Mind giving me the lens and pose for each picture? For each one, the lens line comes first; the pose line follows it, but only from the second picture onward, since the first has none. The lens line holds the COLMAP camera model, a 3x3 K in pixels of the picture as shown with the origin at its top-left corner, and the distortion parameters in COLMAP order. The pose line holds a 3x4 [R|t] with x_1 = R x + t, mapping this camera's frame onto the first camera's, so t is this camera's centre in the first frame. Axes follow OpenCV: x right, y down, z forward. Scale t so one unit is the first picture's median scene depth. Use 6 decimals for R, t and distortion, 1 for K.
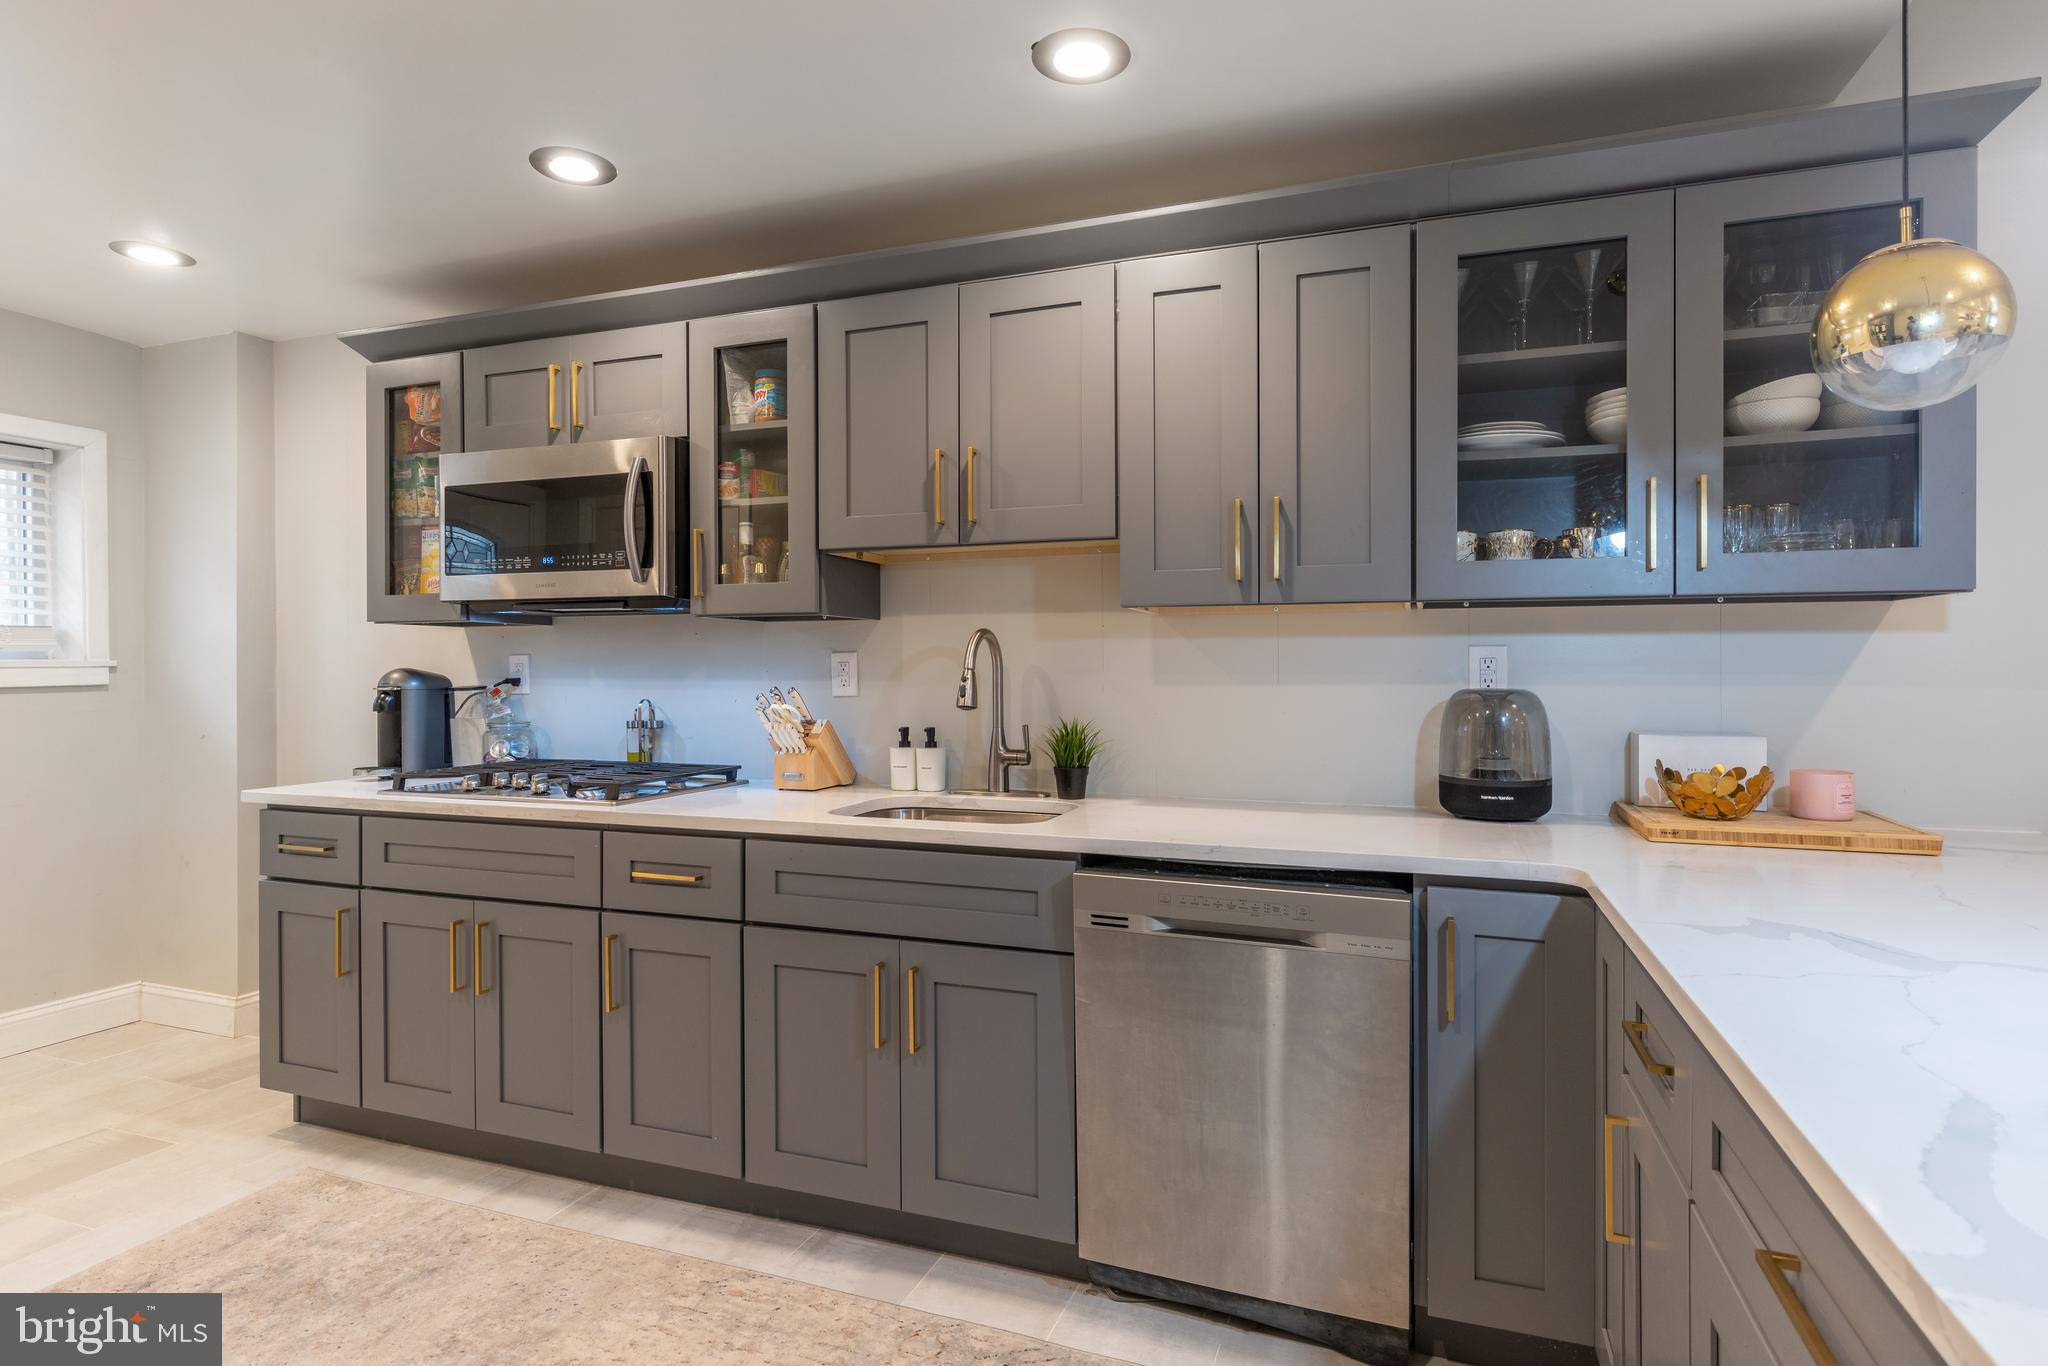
lens RADIAL K [[1055.7, 0, 1025.2], [0, 1055.7, 683.4], [0, 0, 1]] dist [0.000578, 0.000079]
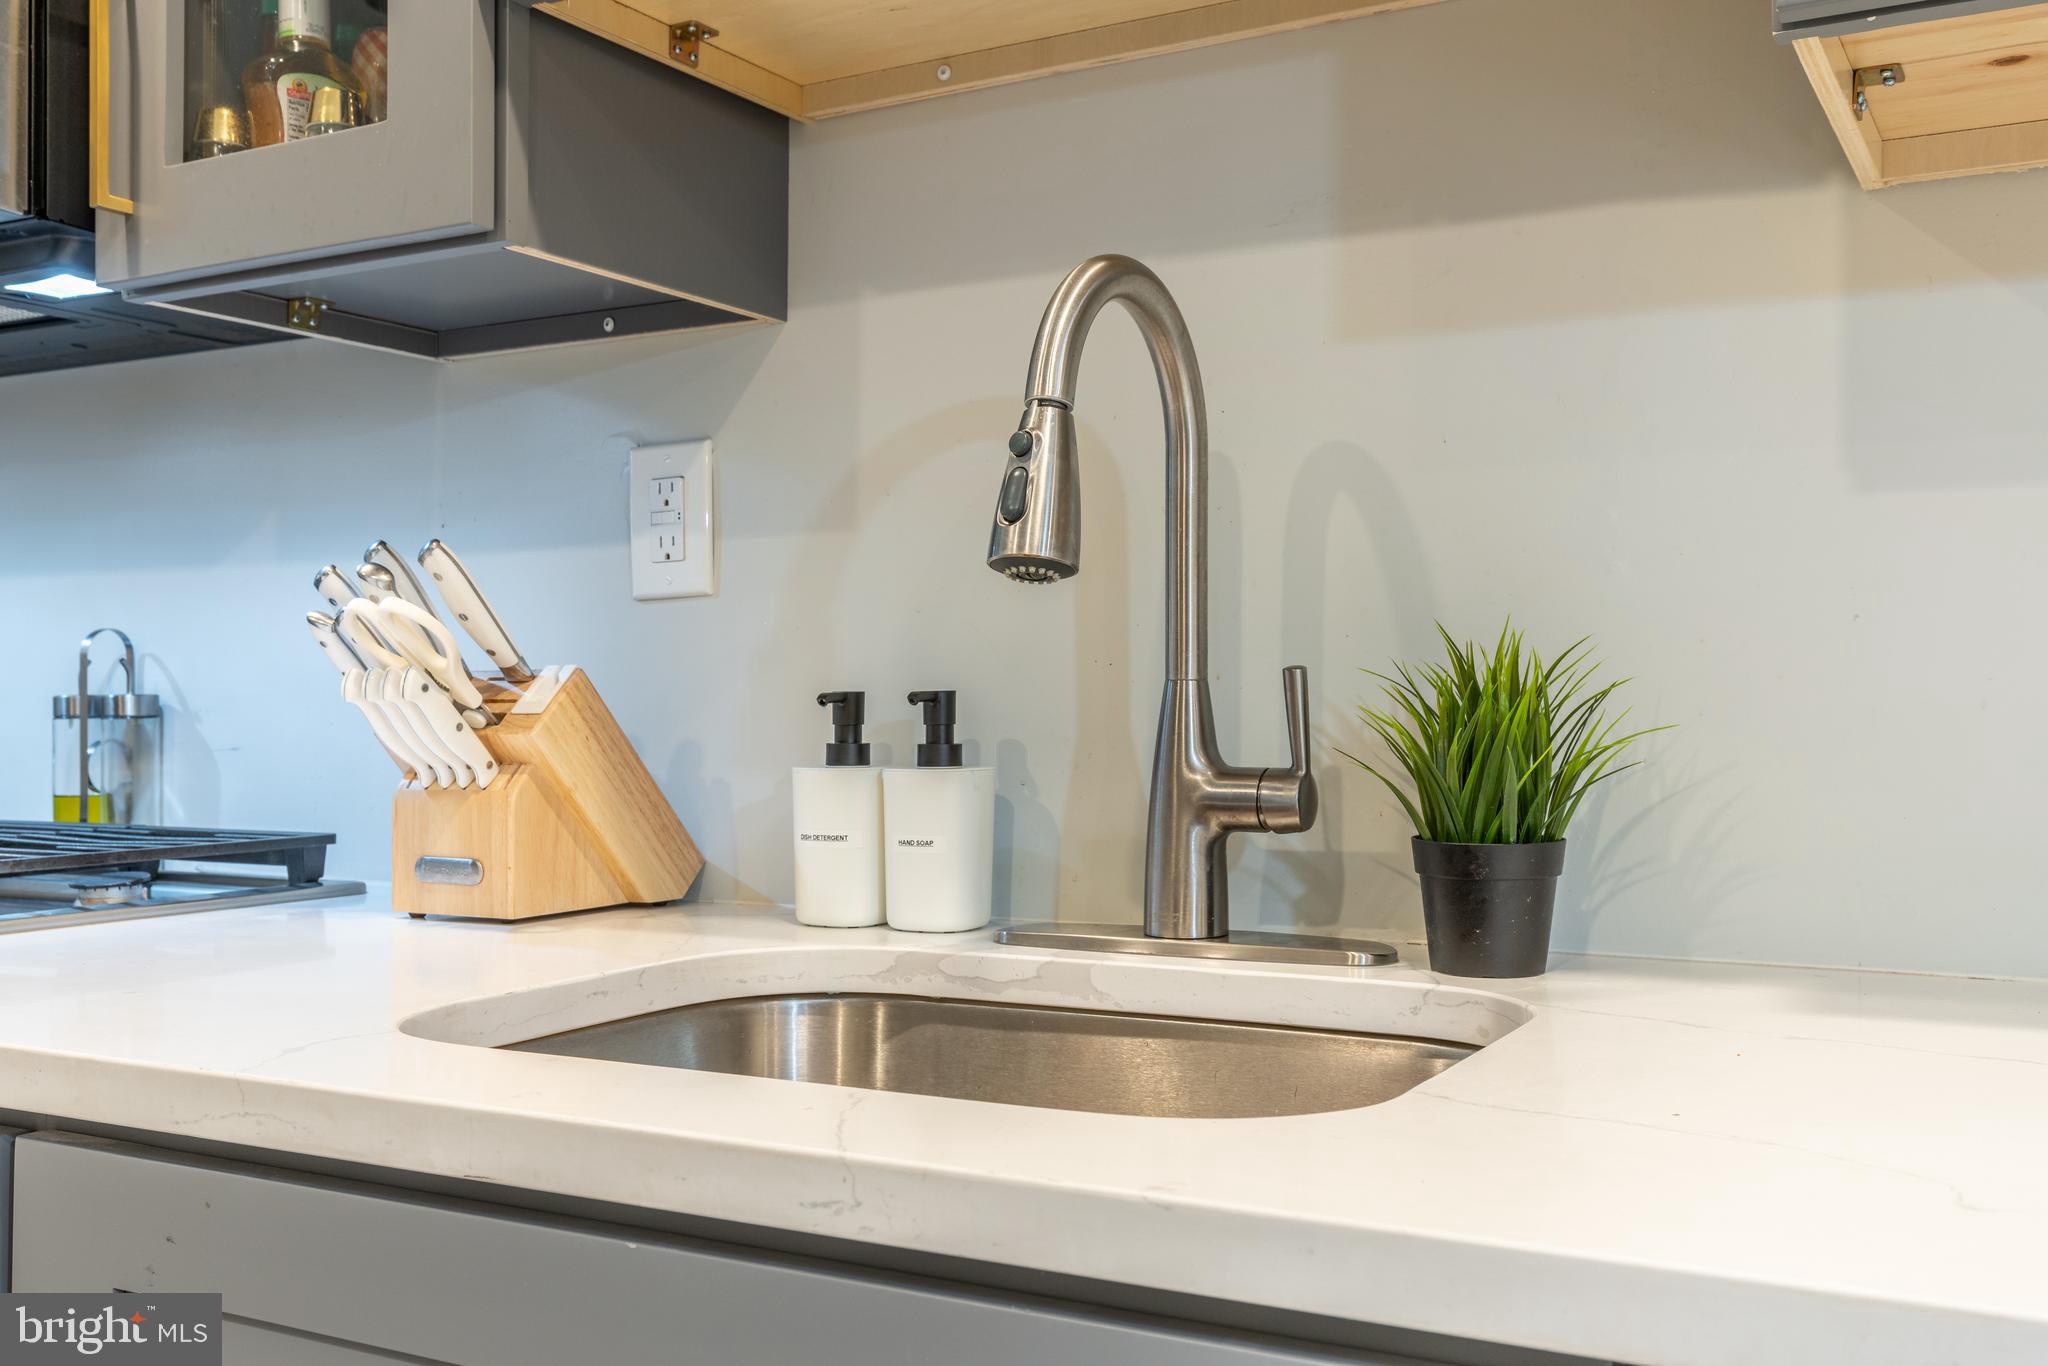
lens RADIAL K [[1984.5, 0, 1089.5], [0, 1984.5, 754.9], [0, 0, 1]] dist [-0.010983, 0.000000]
pose [[0.992321, 0.005625, -0.123558, 0.009223], [-0.004038, 0.999906, 0.013091, 0.051480], [0.123620, -0.012491, 0.992251, 0.513616]]
